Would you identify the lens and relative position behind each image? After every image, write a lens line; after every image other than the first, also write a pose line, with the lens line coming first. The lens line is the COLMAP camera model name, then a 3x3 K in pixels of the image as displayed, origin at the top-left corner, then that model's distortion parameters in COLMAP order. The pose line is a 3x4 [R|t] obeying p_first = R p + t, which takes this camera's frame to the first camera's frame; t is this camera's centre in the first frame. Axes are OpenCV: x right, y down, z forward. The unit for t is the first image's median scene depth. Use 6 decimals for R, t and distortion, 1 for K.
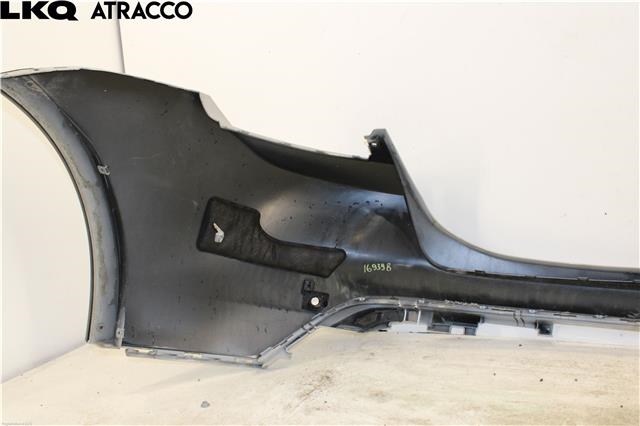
lens RADIAL K [[571.2, 0, 320.0], [0, 571.2, 213.0], [0, 0, 1]] dist [-0.112882, 0.014600]
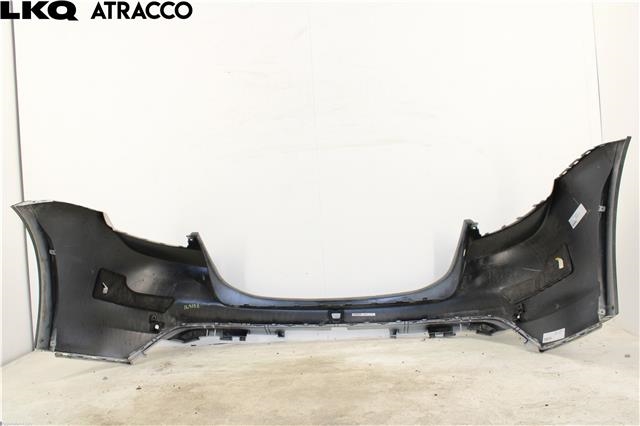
lens RADIAL K [[571.2, 0, 320.0], [0, 571.2, 213.0], [0, 0, 1]] dist [-0.112882, 0.014600]
pose [[0.923309, 0.021463, 0.383458, -0.231691], [0.038756, 0.988134, -0.148627, 0.088596], [-0.382097, 0.152090, 0.911521, -0.894262]]
